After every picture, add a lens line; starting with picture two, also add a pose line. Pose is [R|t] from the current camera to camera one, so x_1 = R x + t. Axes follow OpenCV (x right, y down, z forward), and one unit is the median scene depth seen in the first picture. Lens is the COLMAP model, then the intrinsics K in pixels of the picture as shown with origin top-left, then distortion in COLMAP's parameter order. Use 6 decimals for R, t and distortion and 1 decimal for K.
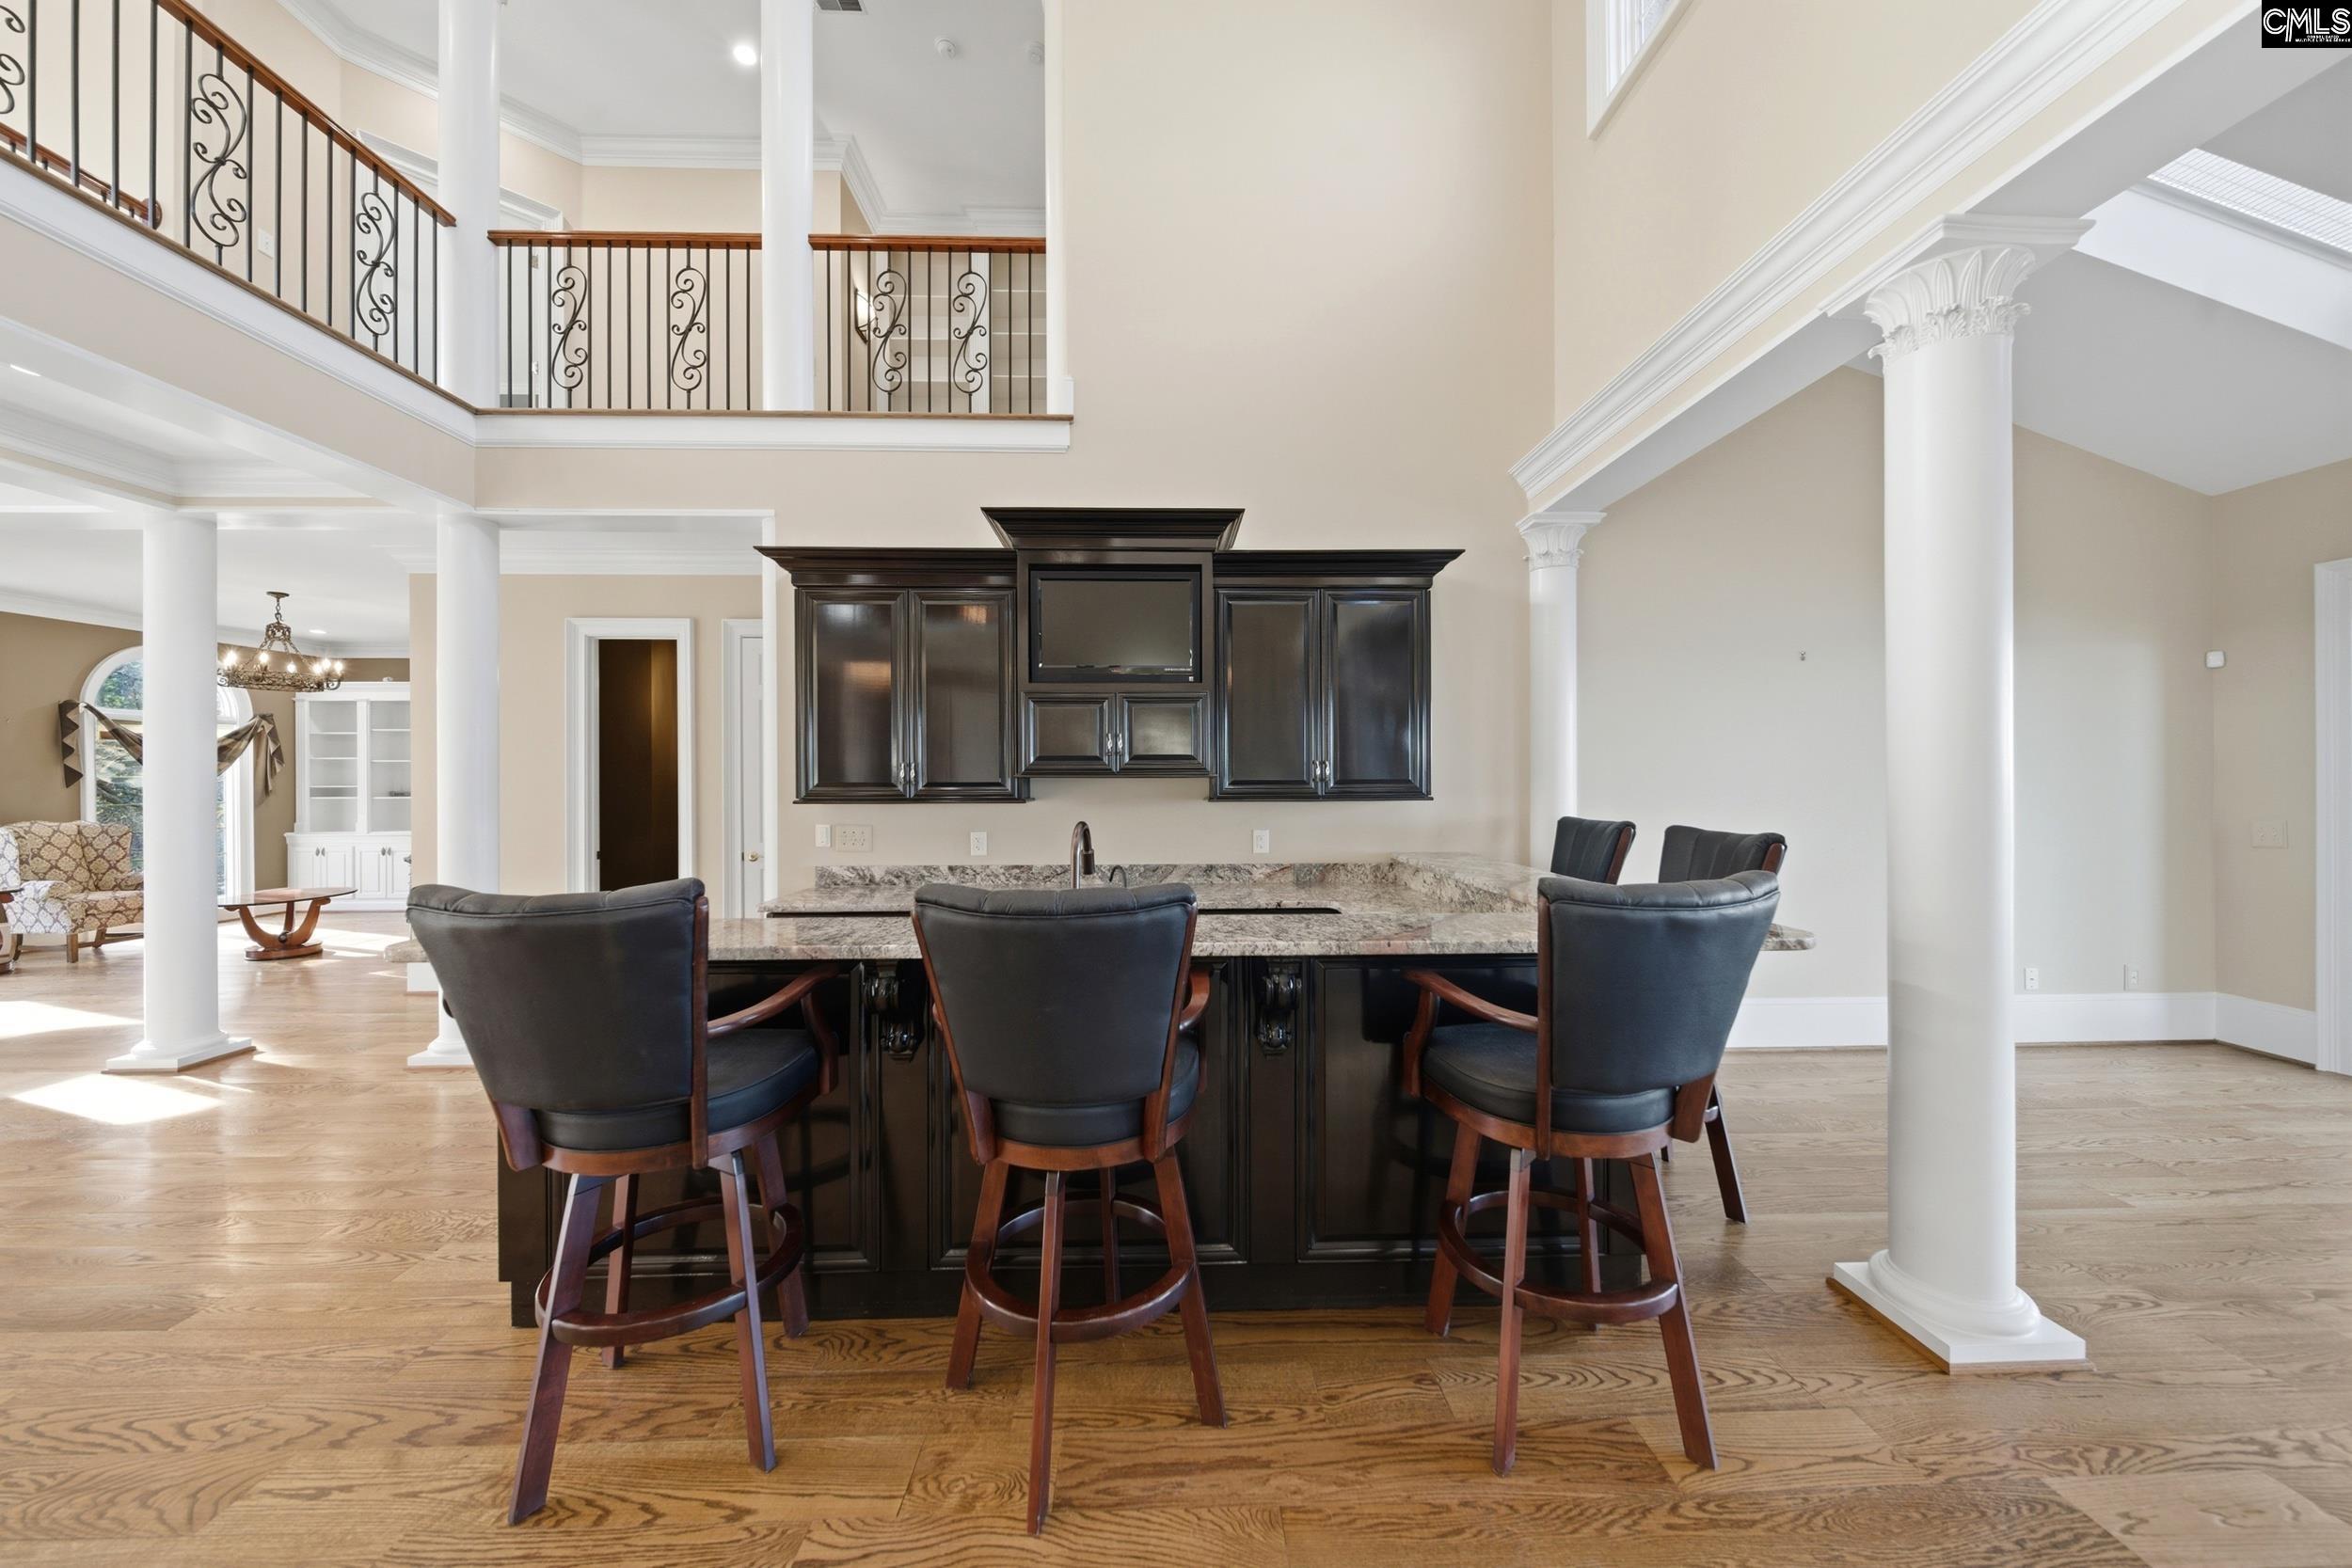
lens RADIAL K [[818.1, 0, 1178.9], [0, 818.1, 785.0], [0, 0, 1]] dist [-0.001663, -0.000402]
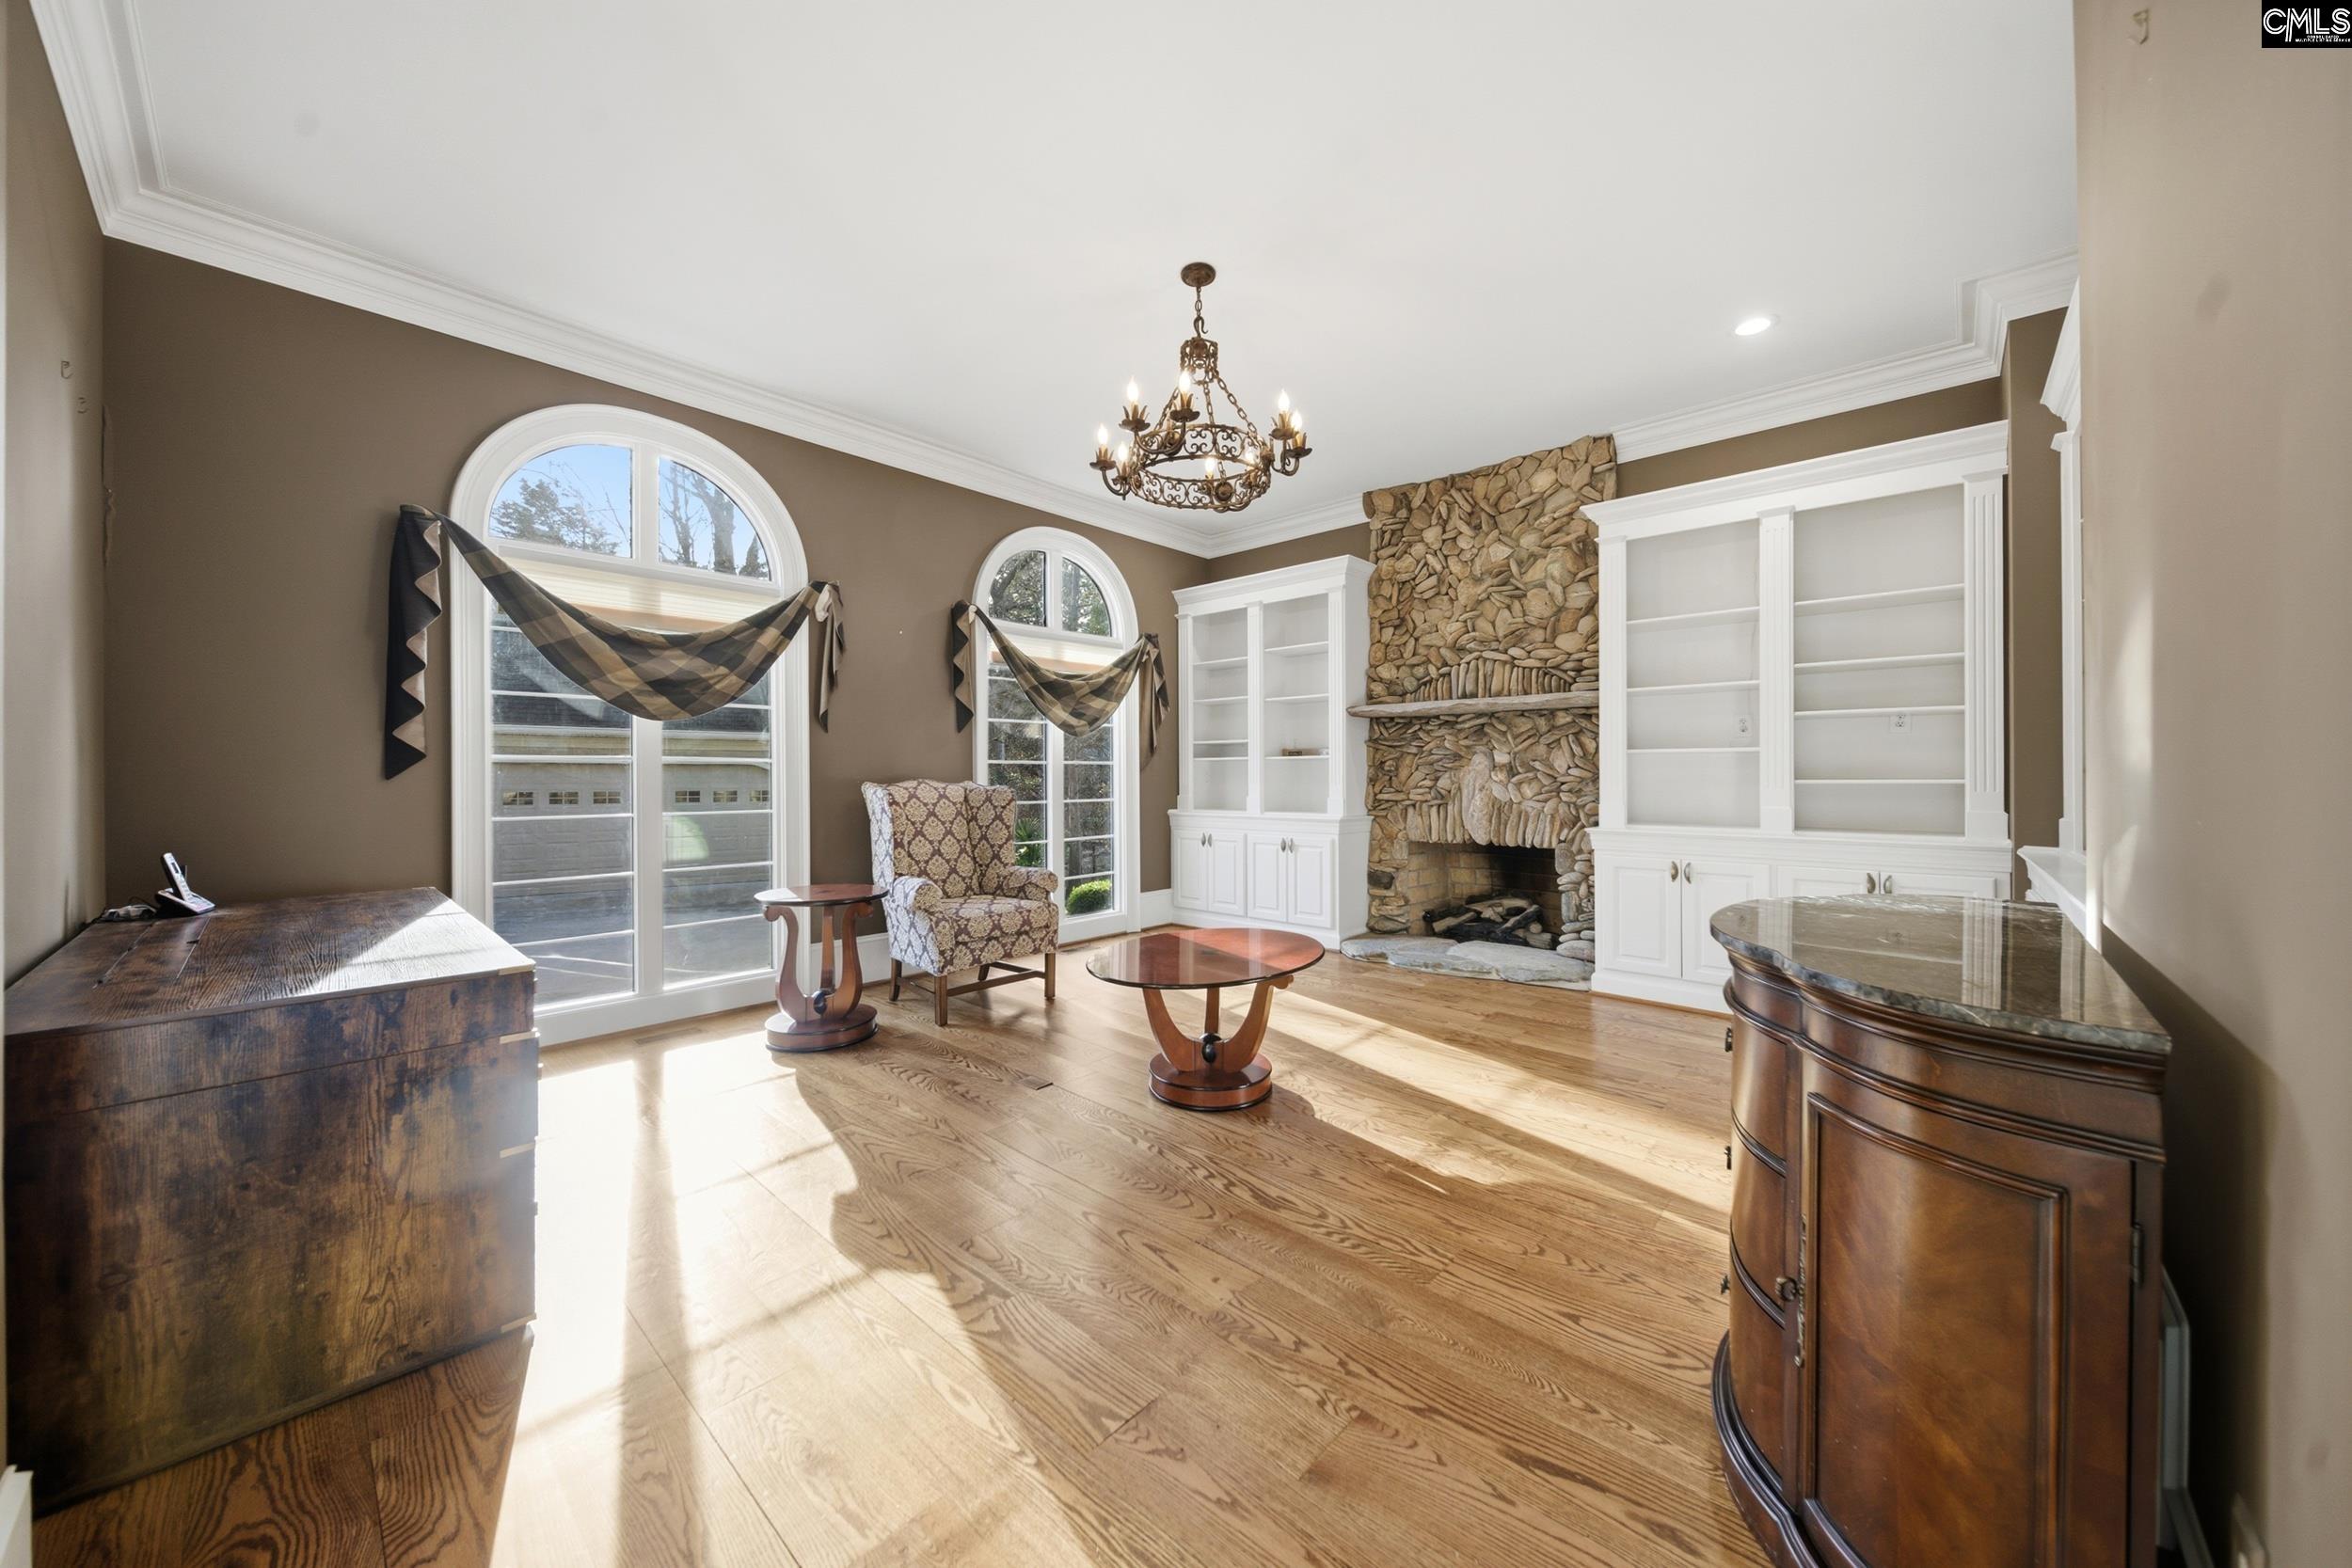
lens RADIAL K [[818.1, 0, 1169.3], [0, 818.1, 782.6], [0, 0, 1]] dist [-0.001663, -0.000402]
pose [[0.708563, 0.005144, -0.705629, -0.754866], [-0.002668, 0.999986, 0.004611, 0.040300], [0.705643, -0.001385, 0.708566, 0.635123]]
